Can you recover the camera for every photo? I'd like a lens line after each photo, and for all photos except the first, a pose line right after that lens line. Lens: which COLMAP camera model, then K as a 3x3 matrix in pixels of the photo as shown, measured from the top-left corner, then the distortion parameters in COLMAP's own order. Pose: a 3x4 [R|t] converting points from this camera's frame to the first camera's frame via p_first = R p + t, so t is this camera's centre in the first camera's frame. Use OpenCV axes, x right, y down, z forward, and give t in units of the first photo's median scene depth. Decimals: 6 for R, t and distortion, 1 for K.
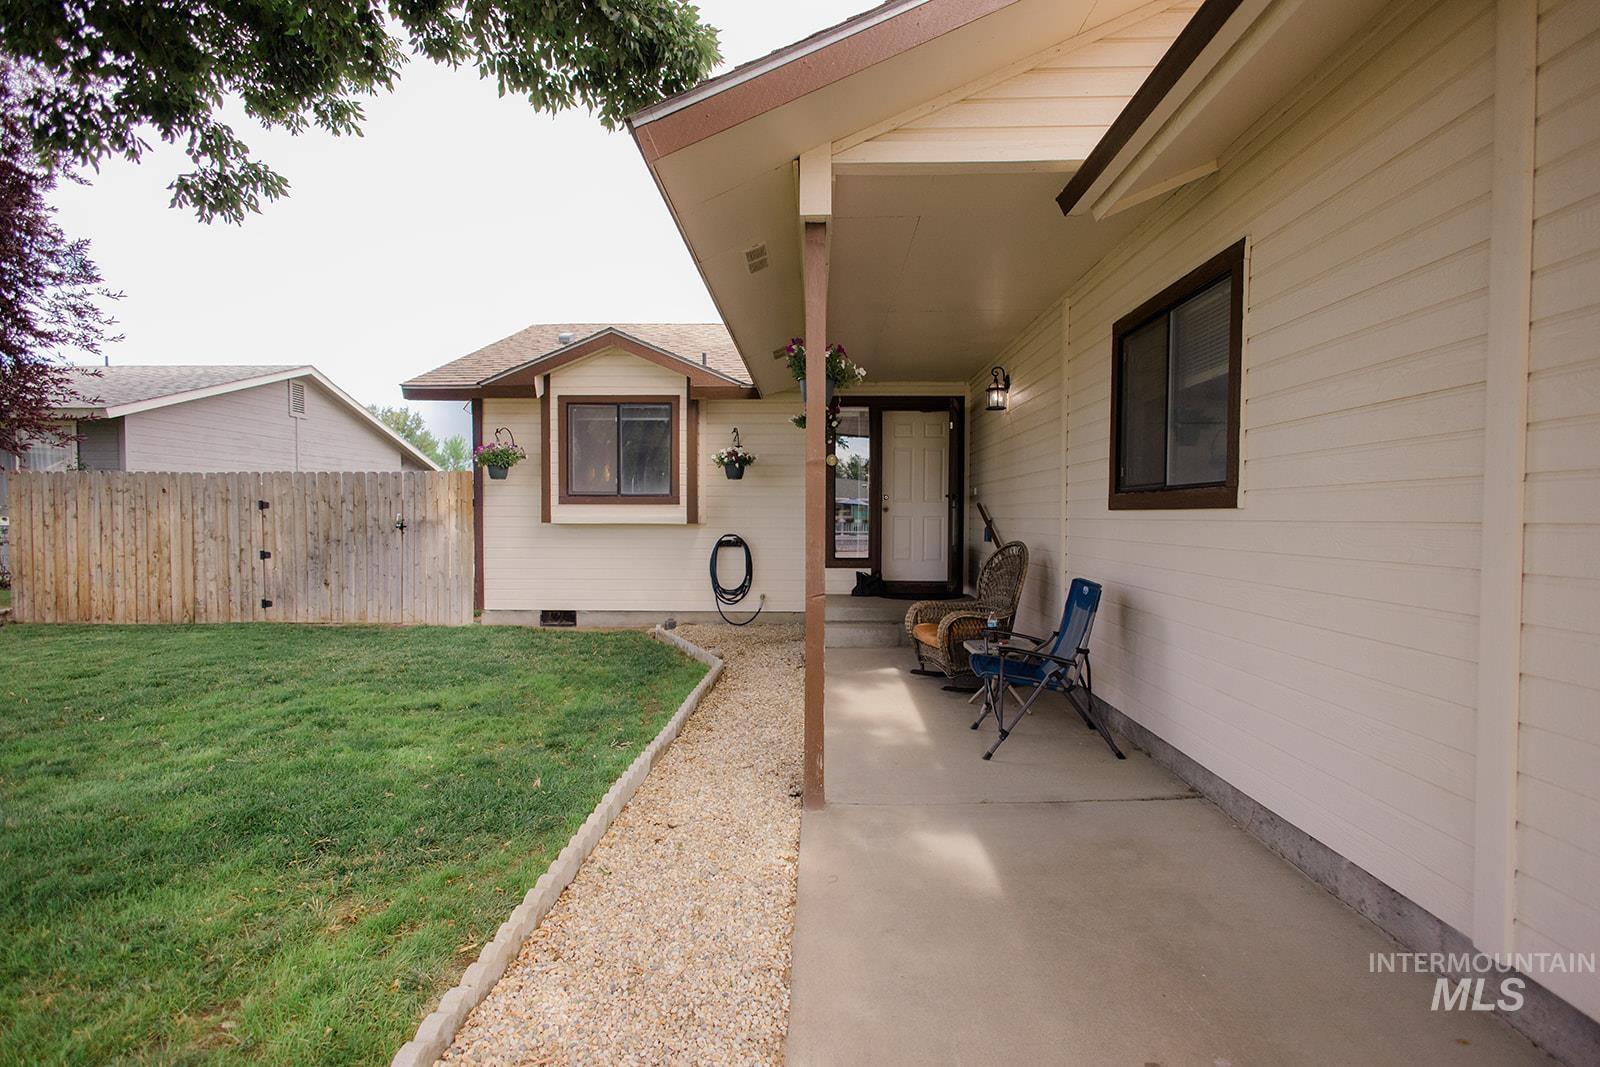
lens RADIAL K [[767.0, 0, 801.9], [0, 767.0, 517.6], [0, 0, 1]] dist [0.000406, 0.000580]
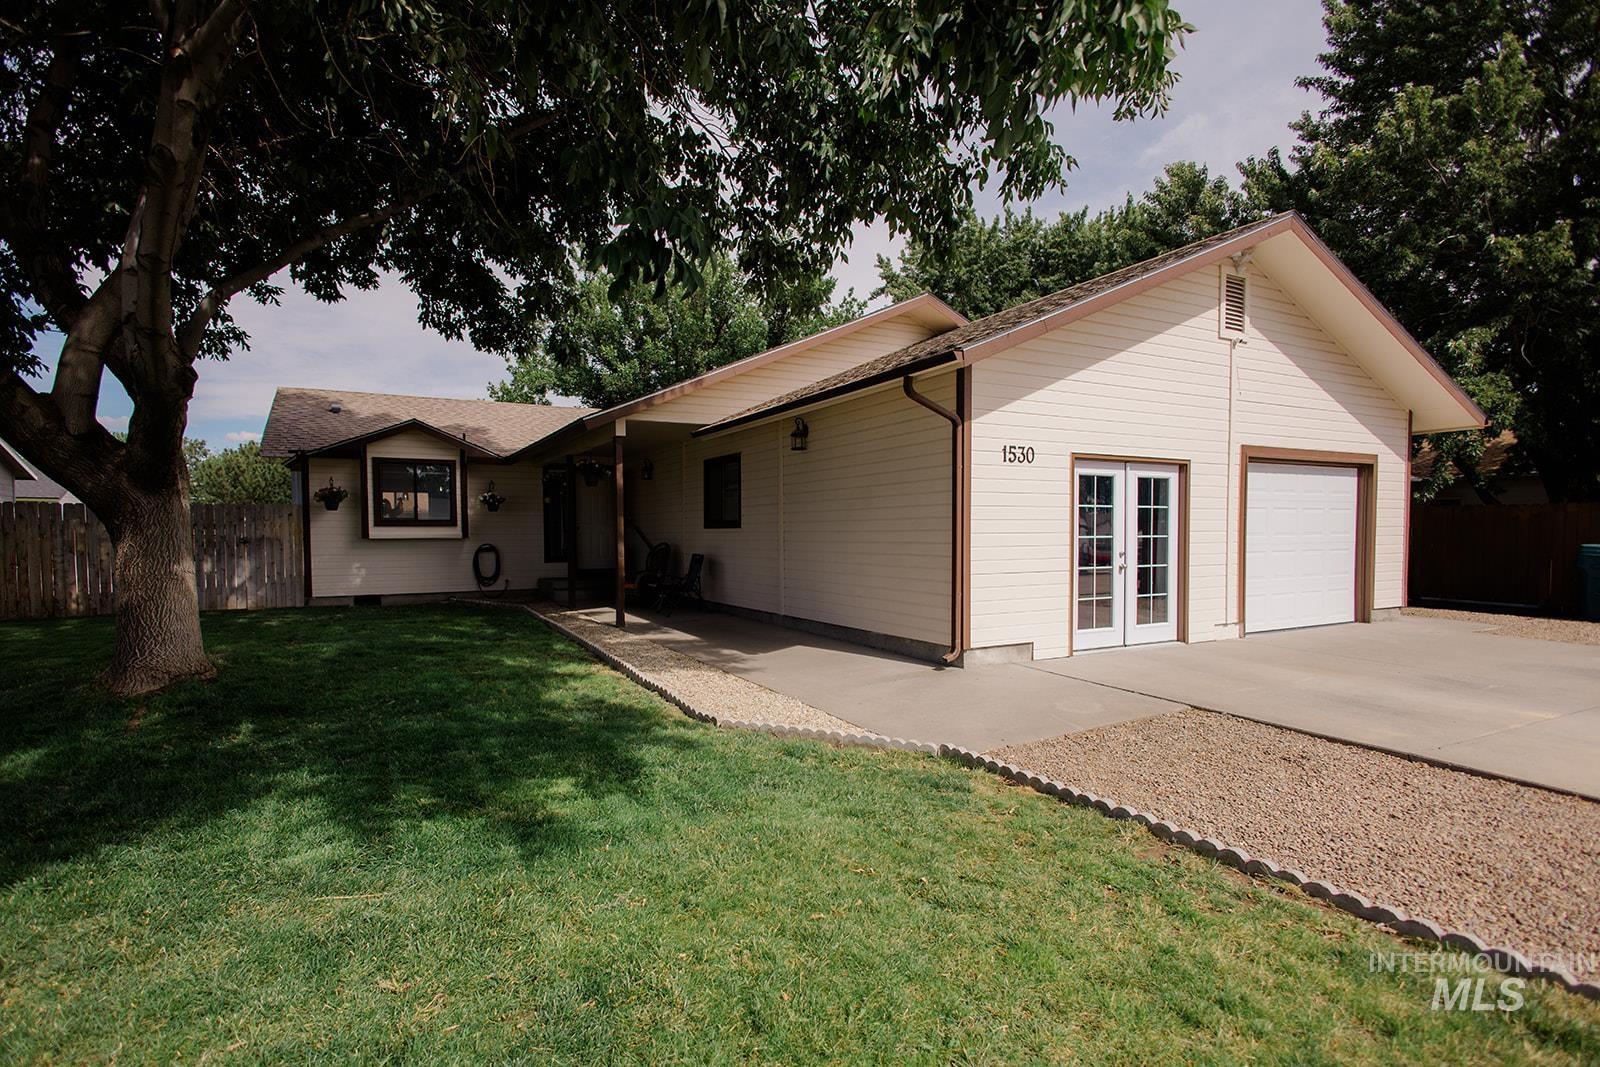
lens RADIAL K [[776.1, 0, 784.5], [0, 776.1, 558.9], [0, 0, 1]] dist [-0.000488, -0.000102]
pose [[0.868229, -0.023359, 0.495614, -0.375744], [0.009049, 0.999471, 0.031254, 0.007191], [-0.496082, -0.022651, 0.867980, -0.804198]]
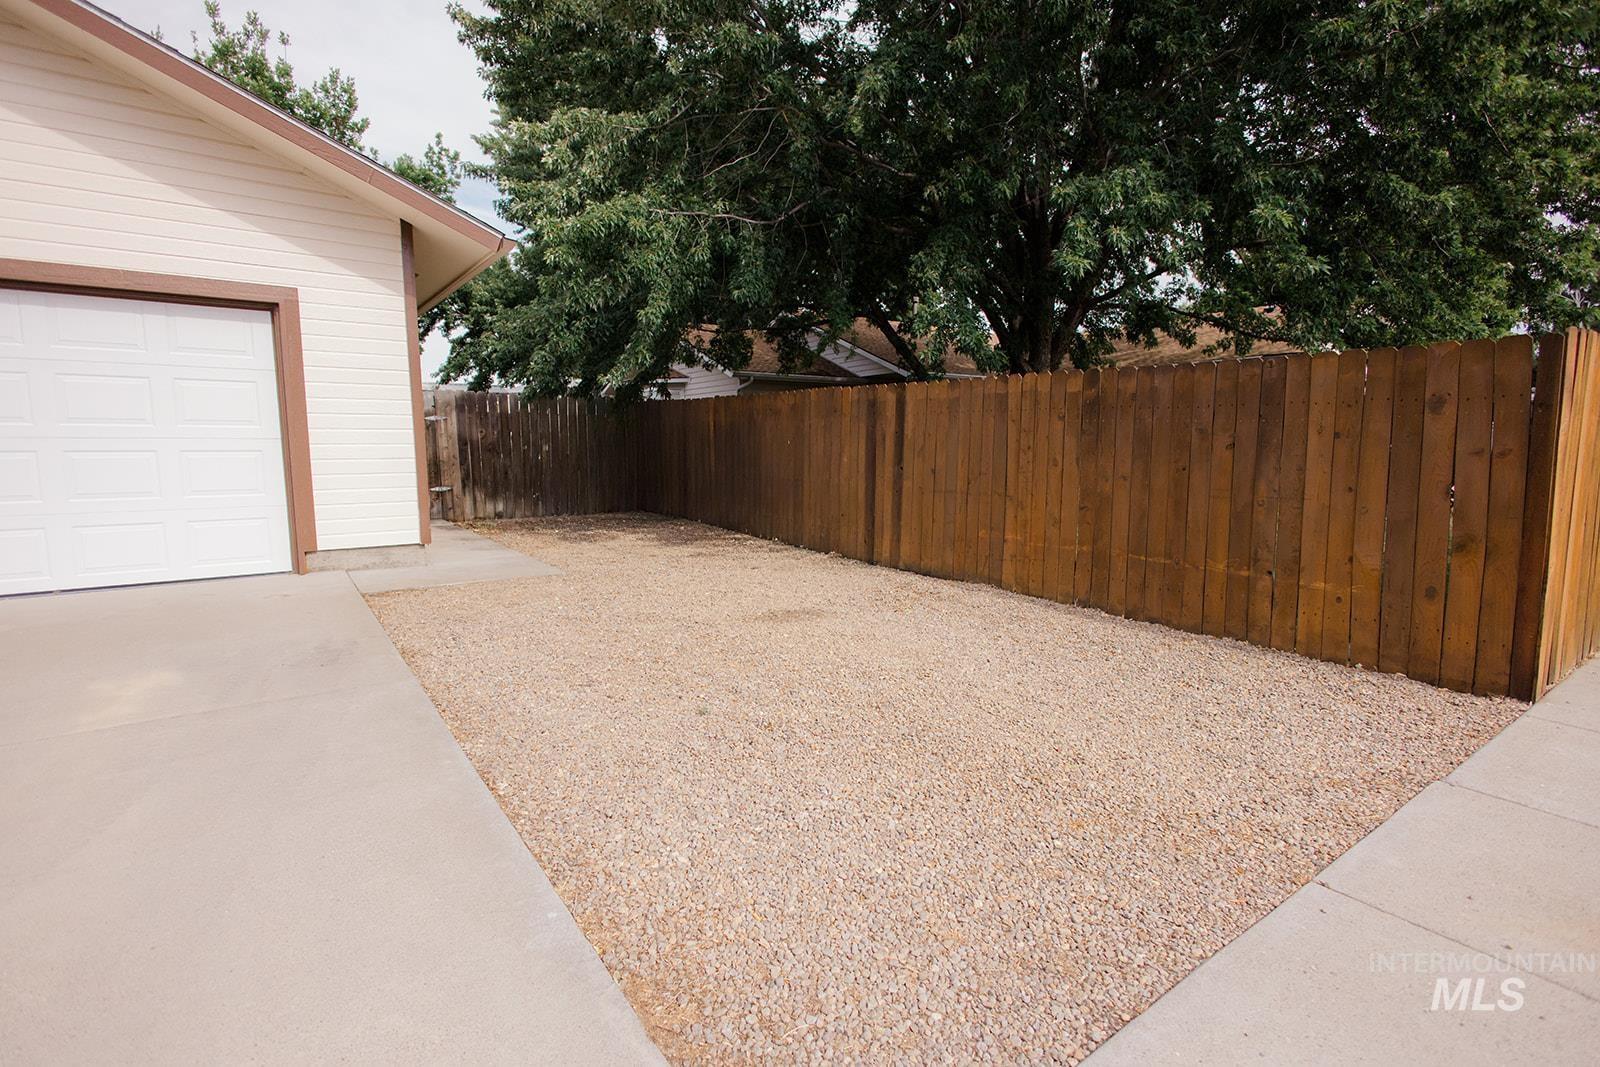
lens RADIAL K [[762.5, 0, 822.6], [0, 762.5, 517.8], [0, 0, 1]] dist [0.002769, 0.000499]
pose [[0.770490, -0.061548, 0.634474, 0.927780], [0.001271, 0.995474, 0.095024, 0.032866], [-0.637451, -0.072408, 0.767081, -1.052519]]
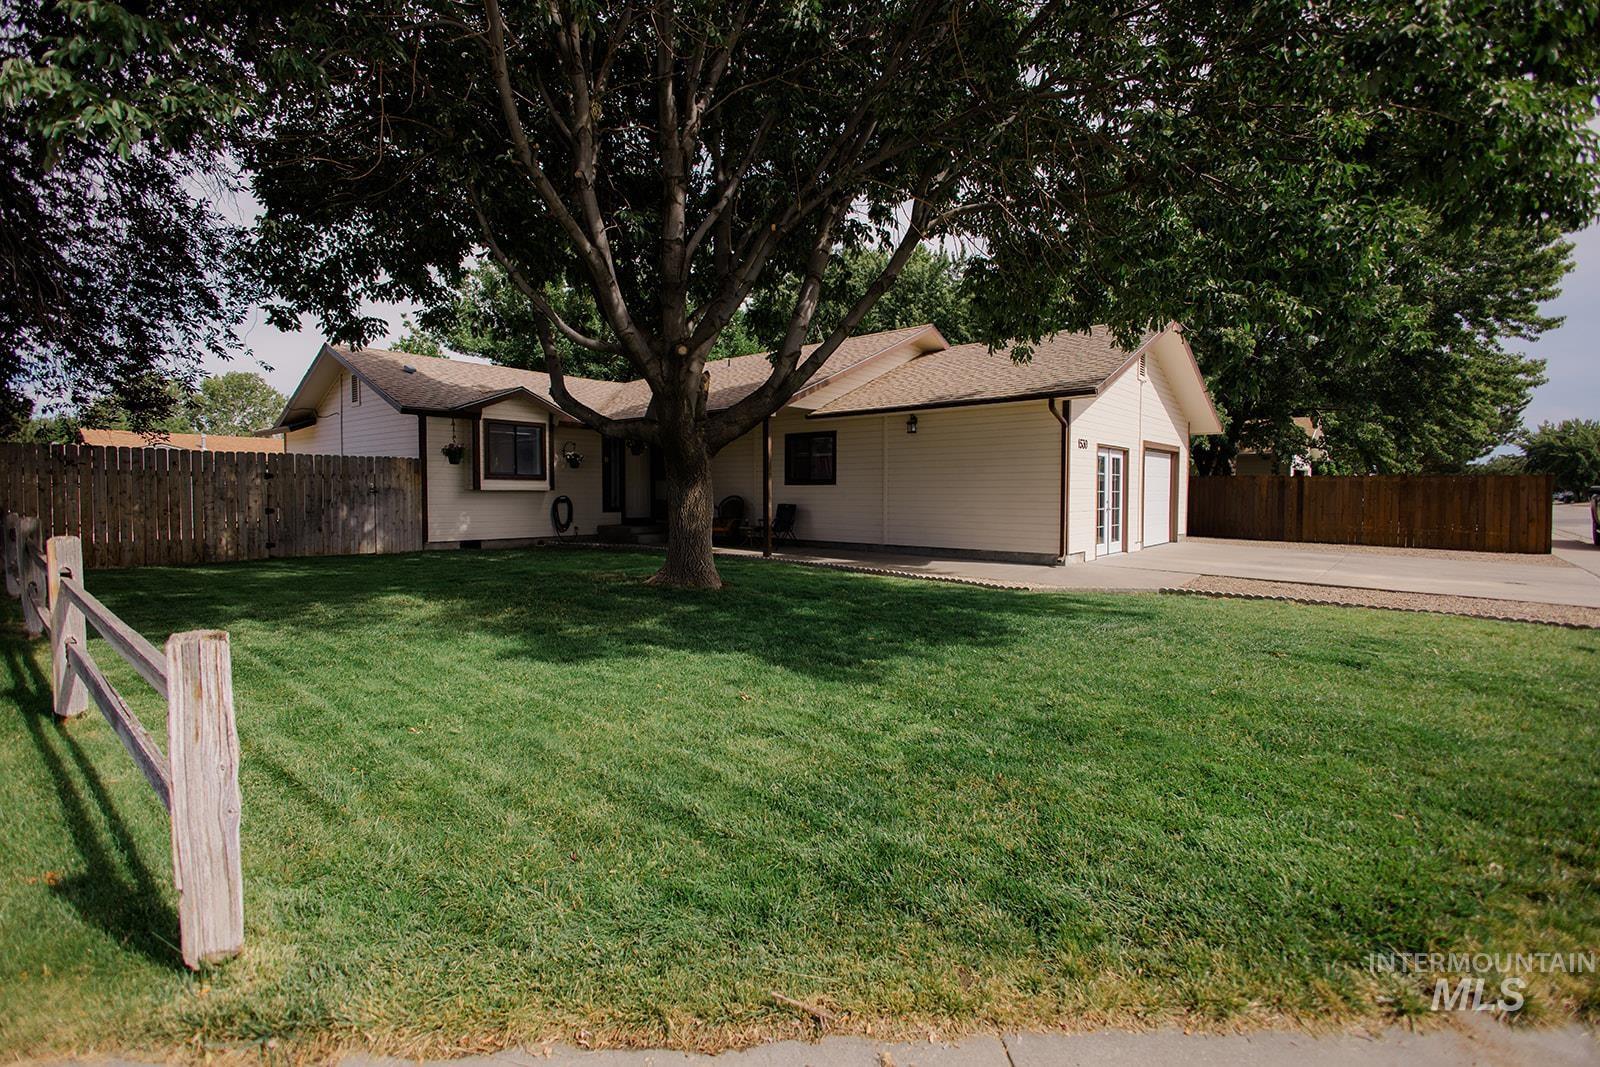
lens RADIAL K [[754.6, 0, 799.8], [0, 754.6, 516.3], [0, 0, 1]] dist [-0.001780, -0.000502]
pose [[0.642931, -0.022008, 0.765608, -1.191970], [-0.000815, 0.999567, 0.029418, 0.016555], [-0.765924, -0.019538, 0.642634, -0.696528]]
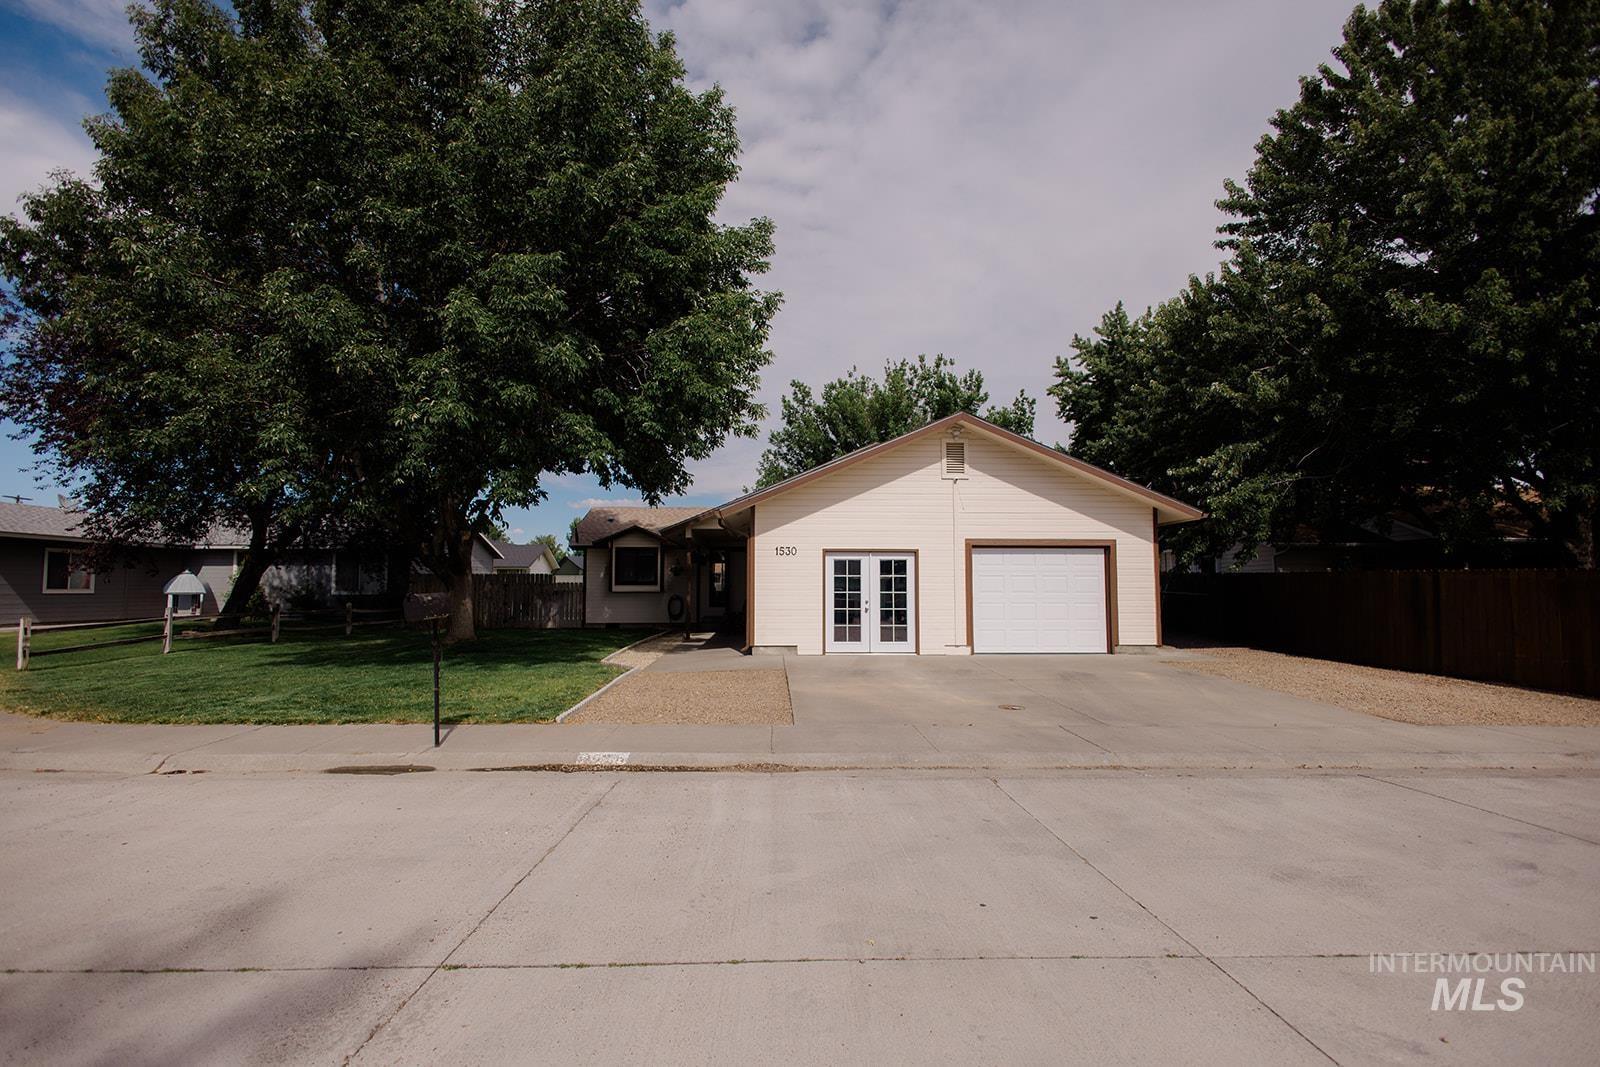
lens RADIAL K [[734.7, 0, 815.4], [0, 734.7, 537.8], [0, 0, 1]] dist [0.032393, 0.000157]
pose [[0.996399, 0.005318, 0.084618, 0.196533], [0.001055, 0.997176, -0.075090, 0.014359], [-0.084779, 0.074909, 0.993580, -1.818715]]
